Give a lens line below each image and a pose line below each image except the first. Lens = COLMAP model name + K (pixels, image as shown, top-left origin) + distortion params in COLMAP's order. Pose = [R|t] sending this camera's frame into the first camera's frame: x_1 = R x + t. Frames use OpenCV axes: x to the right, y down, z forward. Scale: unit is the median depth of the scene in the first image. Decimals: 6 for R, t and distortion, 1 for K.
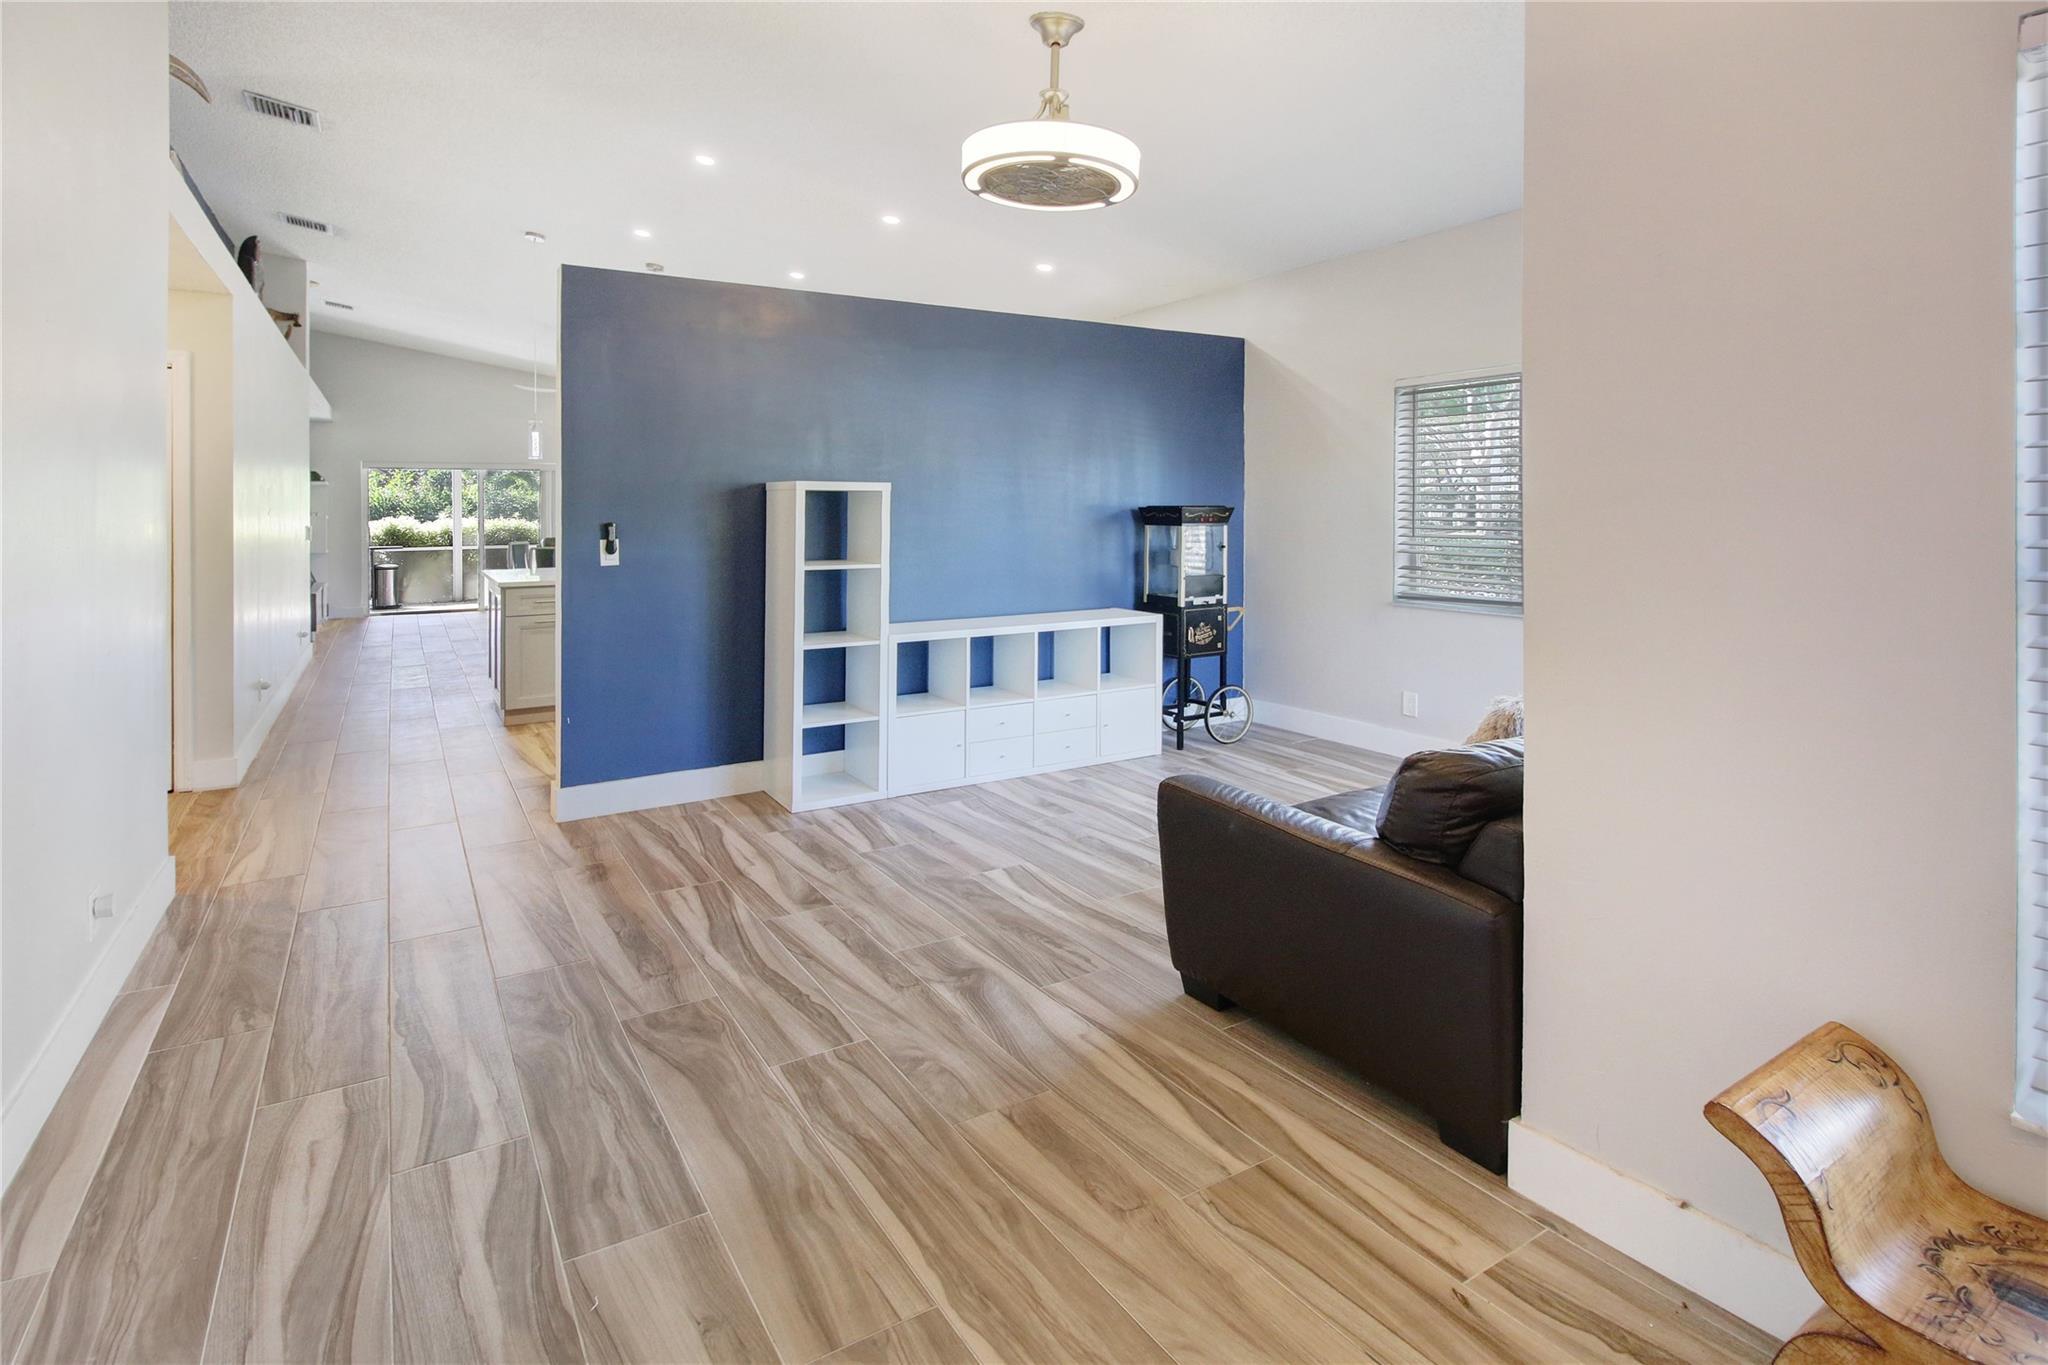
lens RADIAL K [[1033.7, 0, 1049.5], [0, 1033.7, 660.7], [0, 0, 1]] dist [-0.004023, -0.007019]
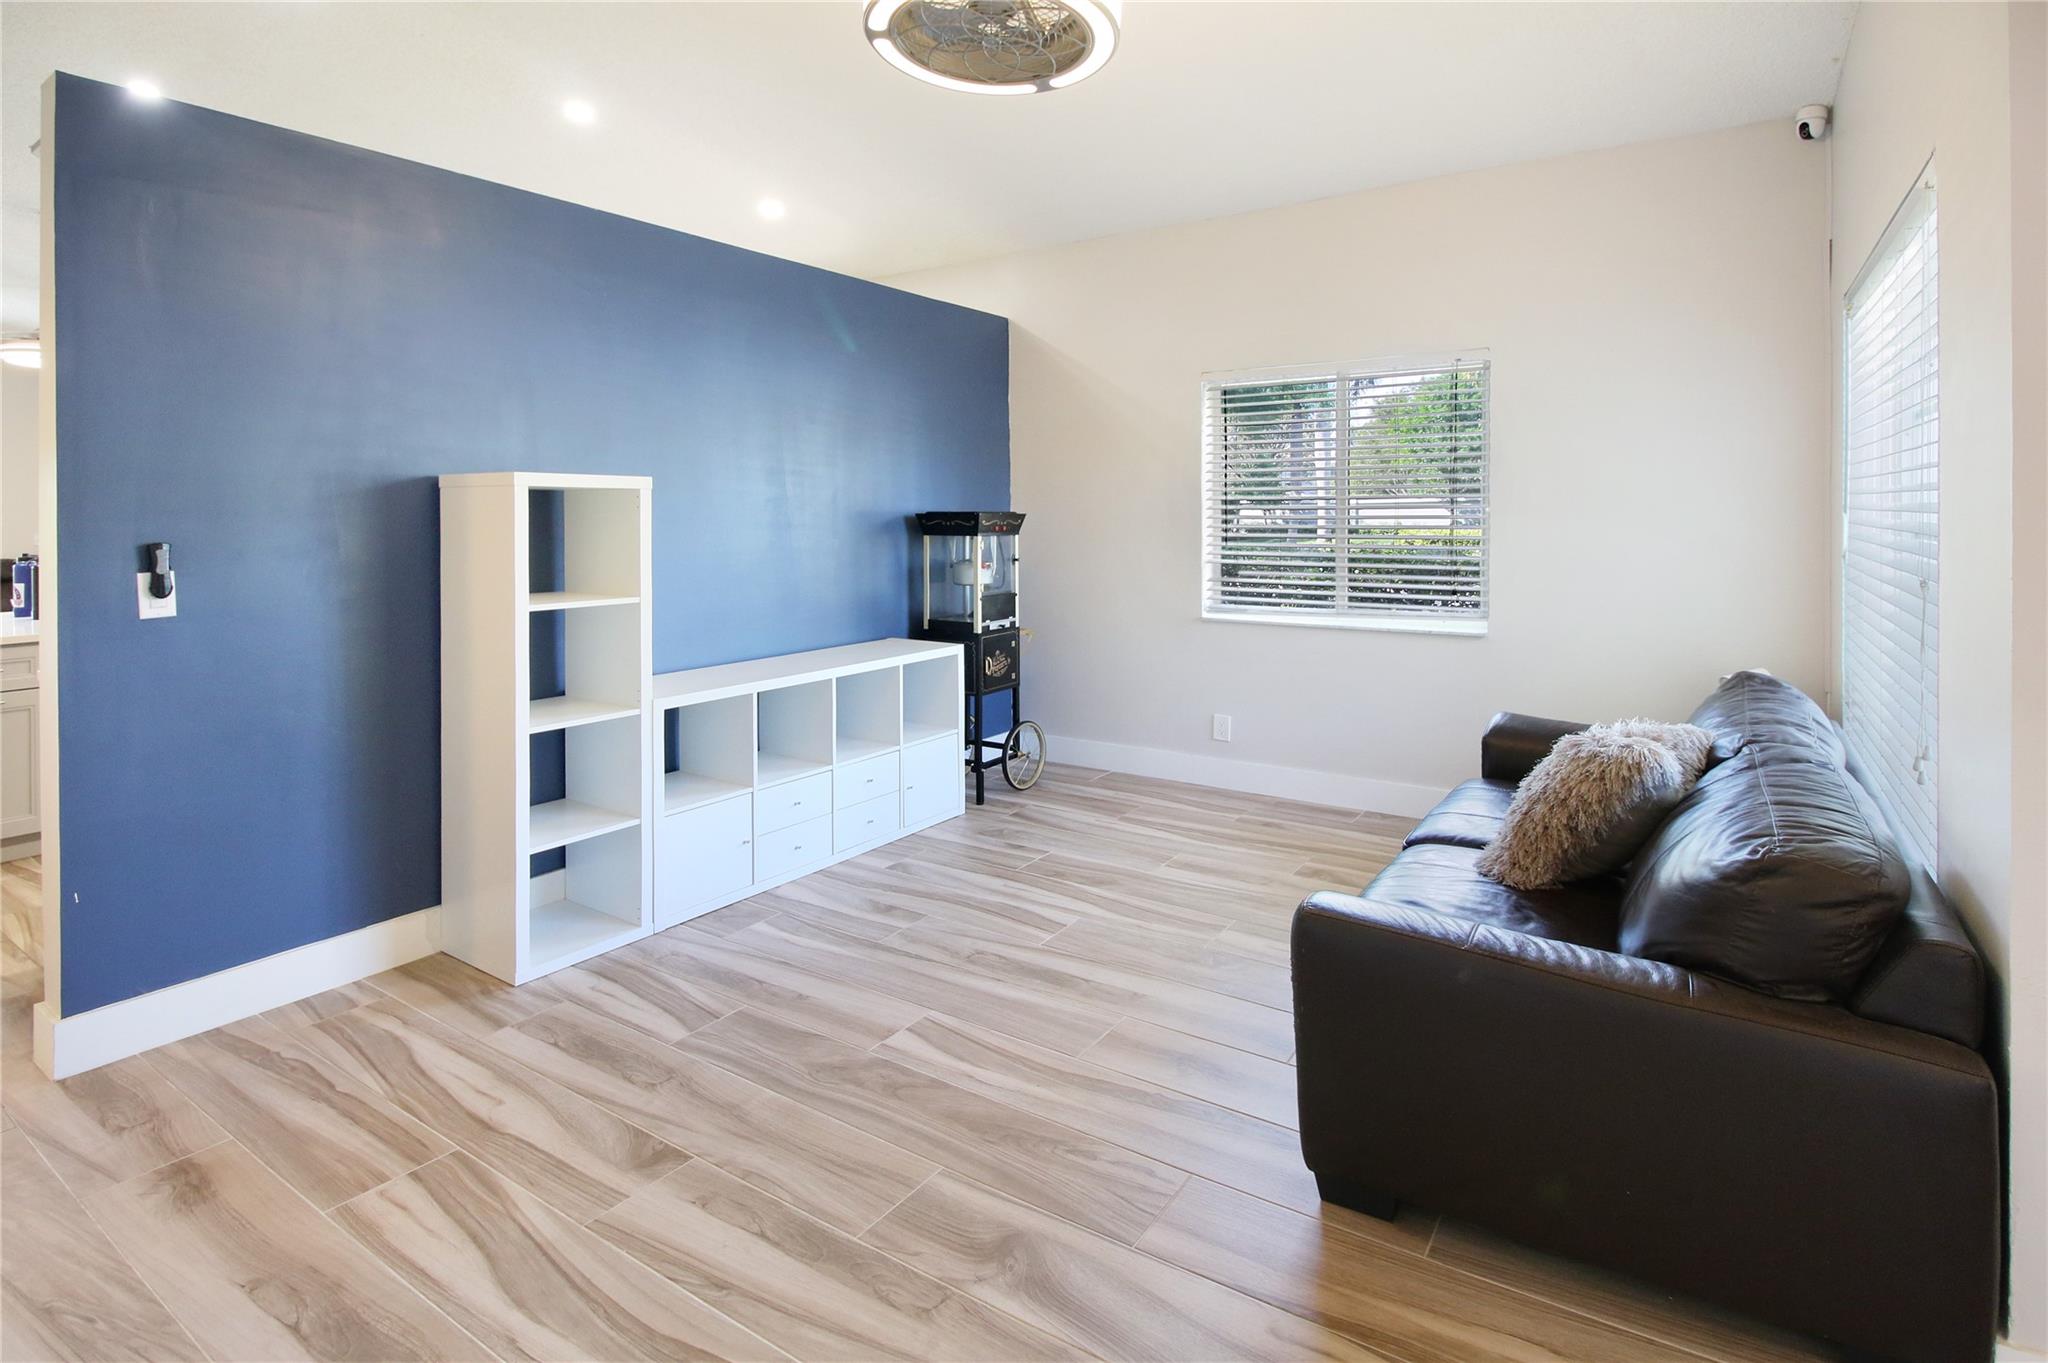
lens RADIAL K [[1033.7, 0, 1049.5], [0, 1033.7, 659.7], [0, 0, 1]] dist [-0.004023, -0.007019]
pose [[0.913083, -0.058493, 0.403557, -0.192298], [0.061903, 0.998072, 0.004603, -0.038784], [-0.403048, 0.020779, 0.914943, 0.270938]]
